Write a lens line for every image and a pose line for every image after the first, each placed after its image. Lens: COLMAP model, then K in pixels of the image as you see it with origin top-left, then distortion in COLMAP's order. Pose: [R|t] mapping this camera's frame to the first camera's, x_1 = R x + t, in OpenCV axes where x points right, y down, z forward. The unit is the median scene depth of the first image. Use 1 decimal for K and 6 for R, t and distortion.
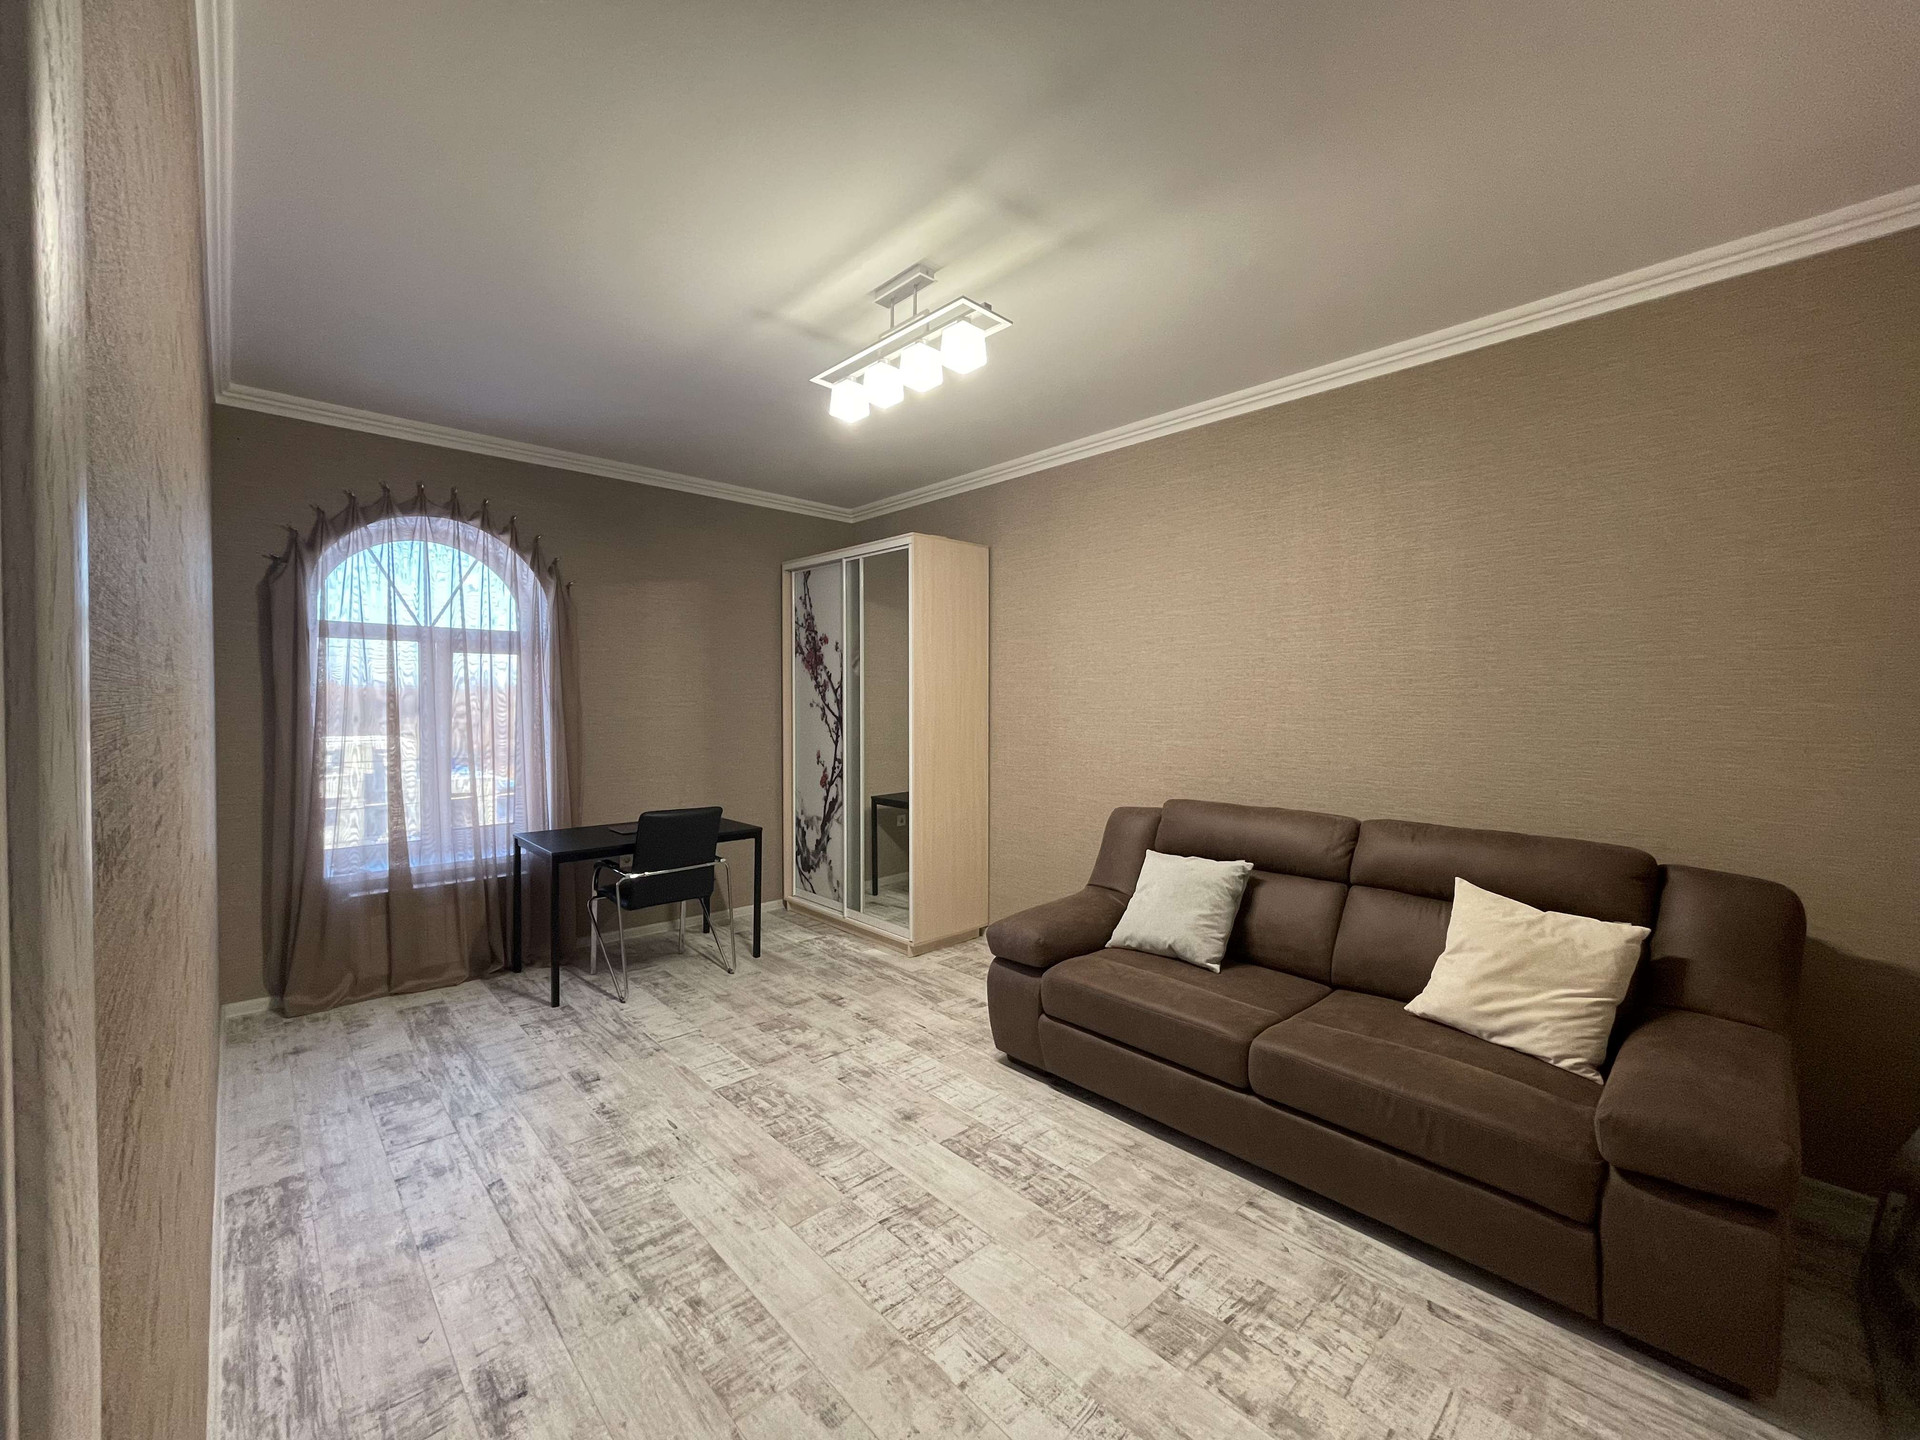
lens RADIAL K [[781.8, 0, 957.2], [0, 781.8, 717.9], [0, 0, 1]] dist [-0.010159, 0.001205]
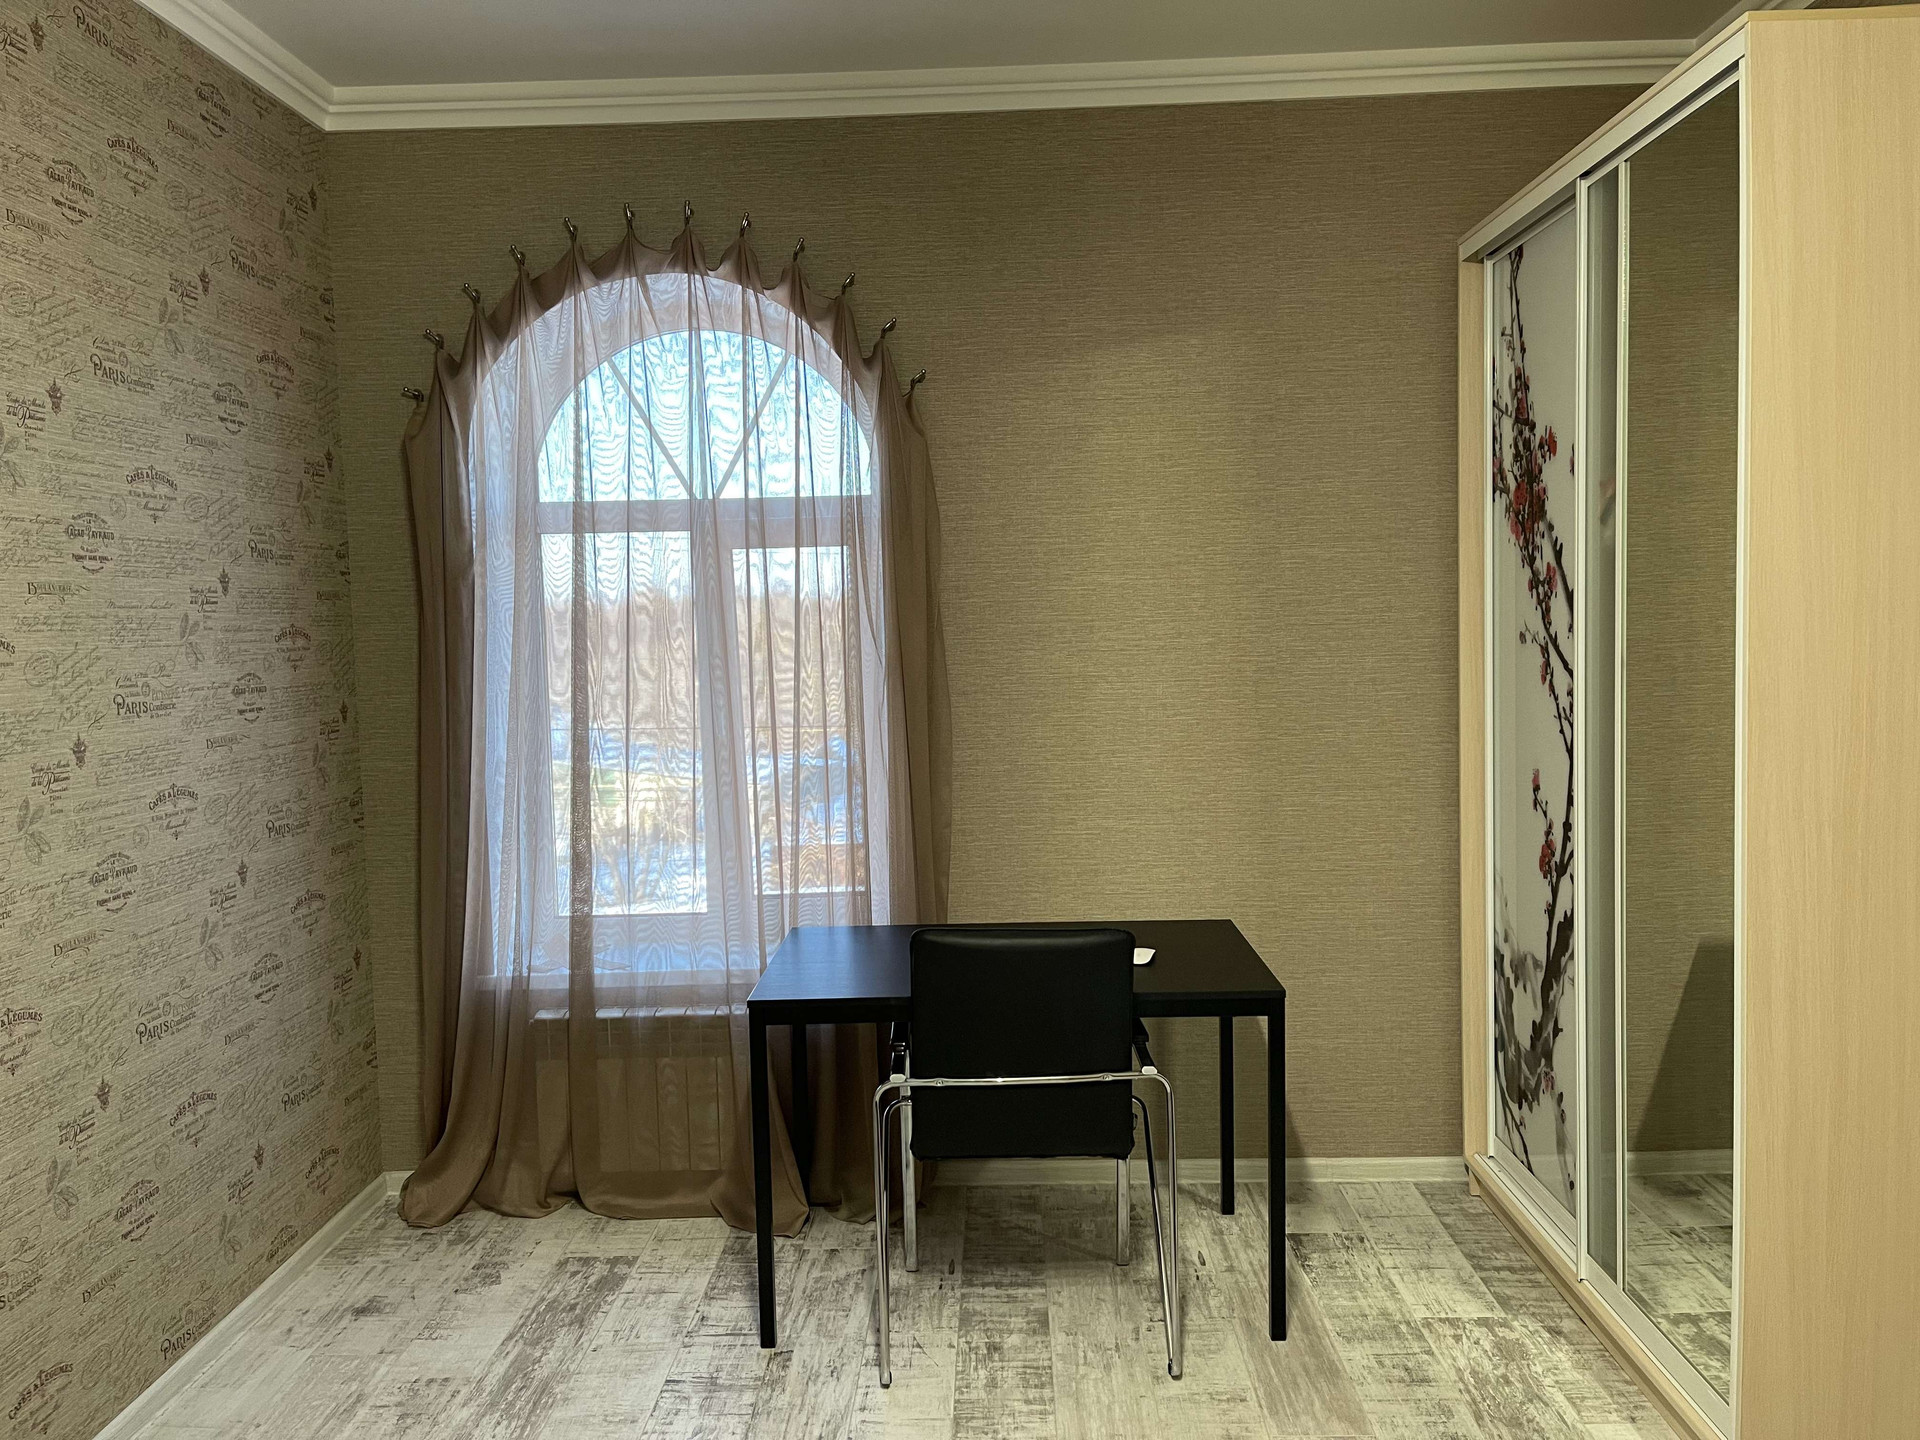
lens RADIAL K [[1453.1, 0, 962.0], [0, 1453.1, 725.7], [0, 0, 1]] dist [0.045096, -0.022132]
pose [[0.711500, 0.030335, -0.702031, 0.126558], [0.014528, 0.998219, 0.057858, -0.024978], [0.702536, -0.051365, 0.709792, 0.477877]]
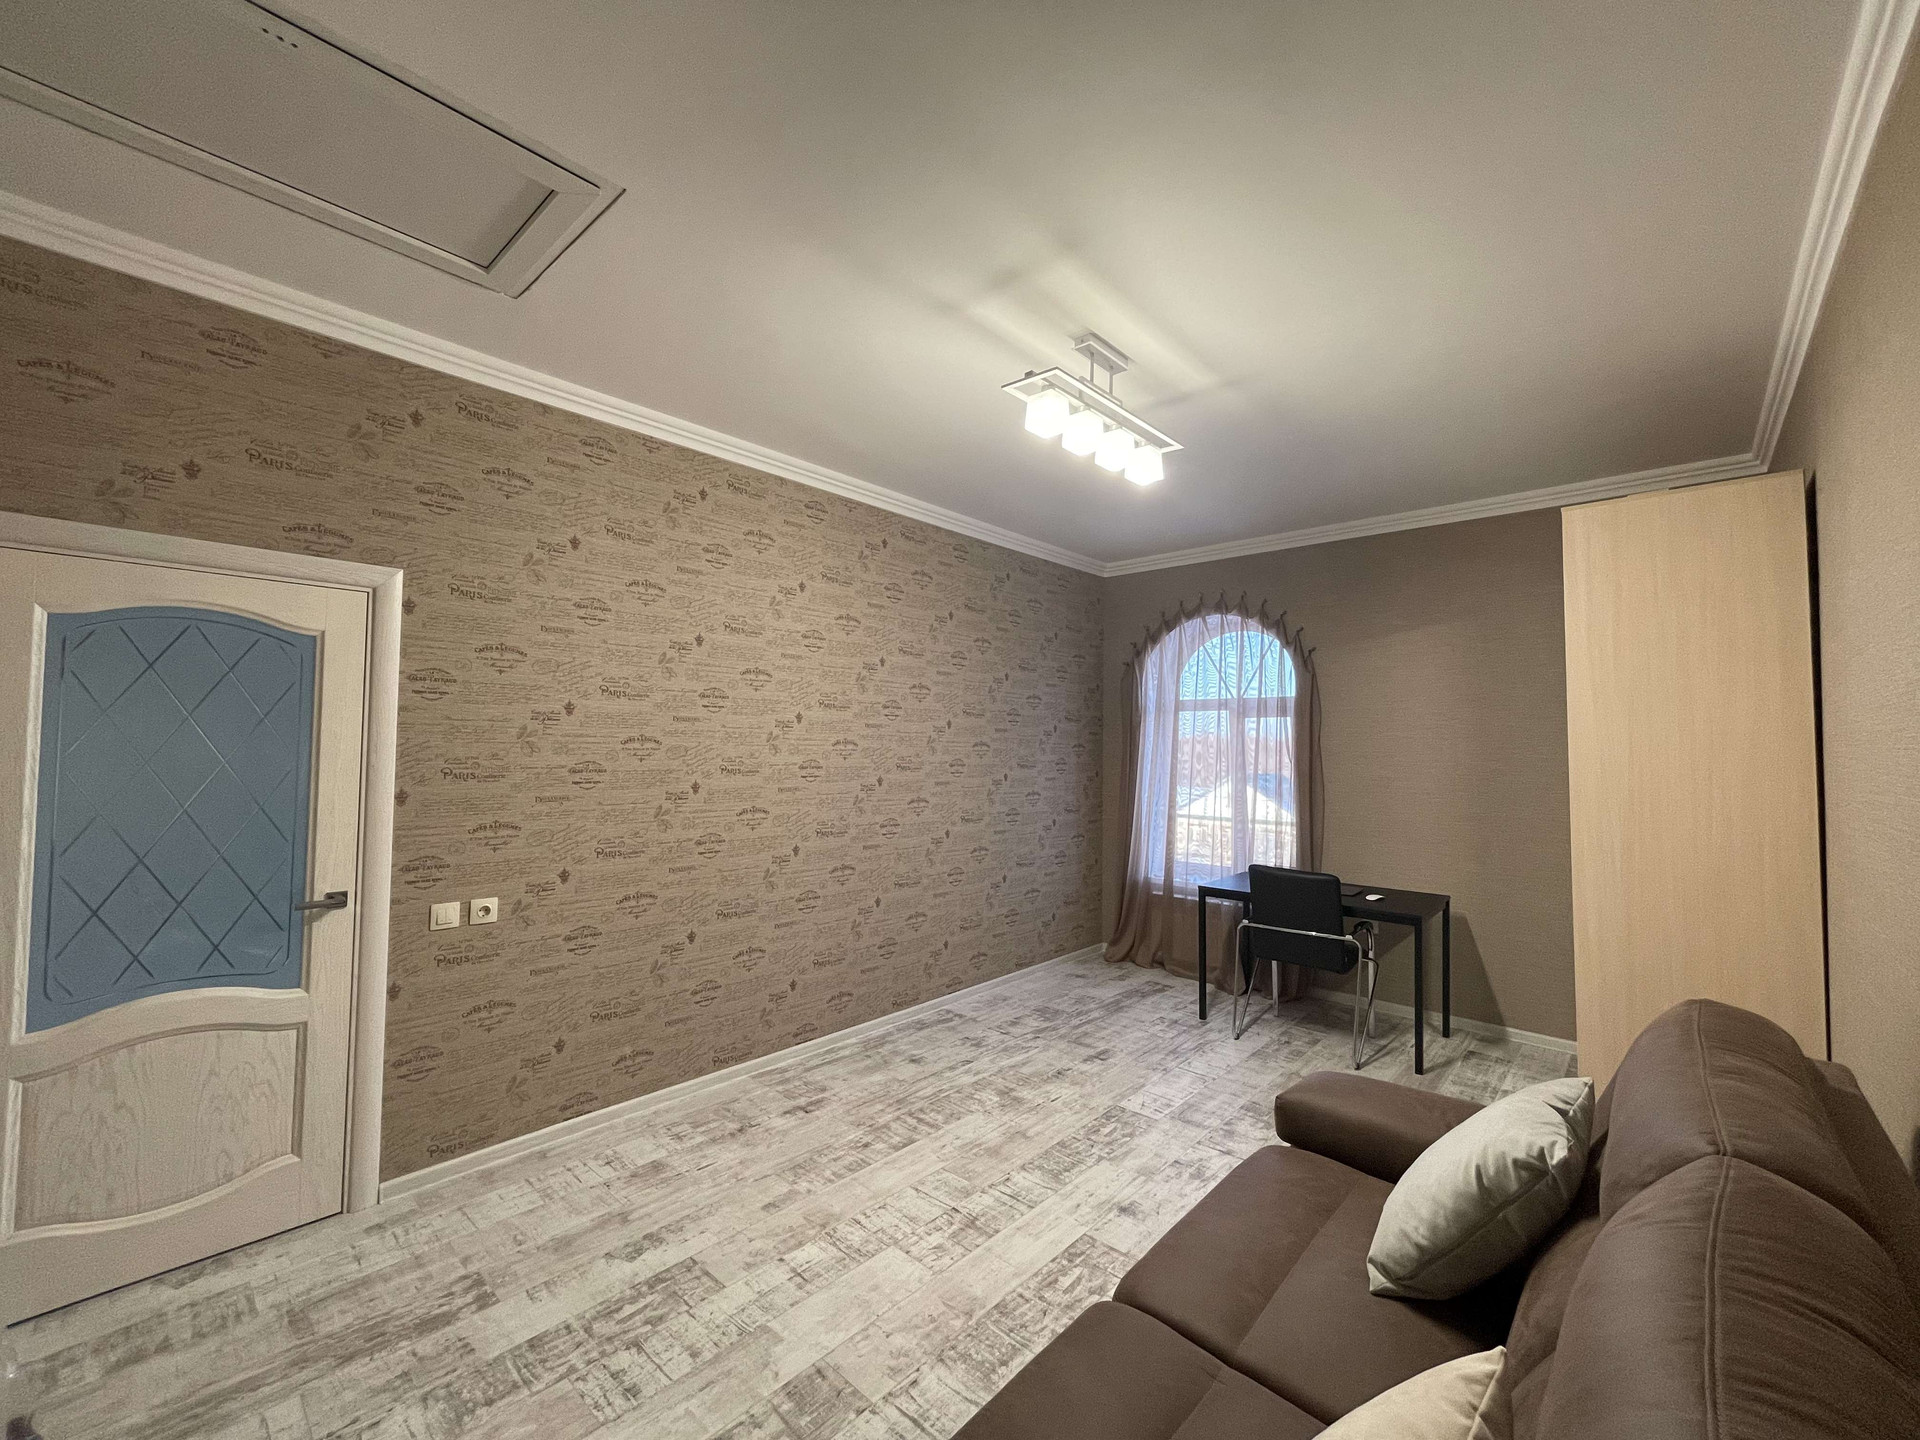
lens RADIAL K [[781.8, 0, 952.9], [0, 781.8, 716.1], [0, 0, 1]] dist [-0.010159, 0.001205]
pose [[0.071731, -0.042255, -0.996529, 0.608578], [-0.033188, 0.998448, -0.044725, -0.018134], [0.996872, 0.036281, 0.070217, 0.497849]]
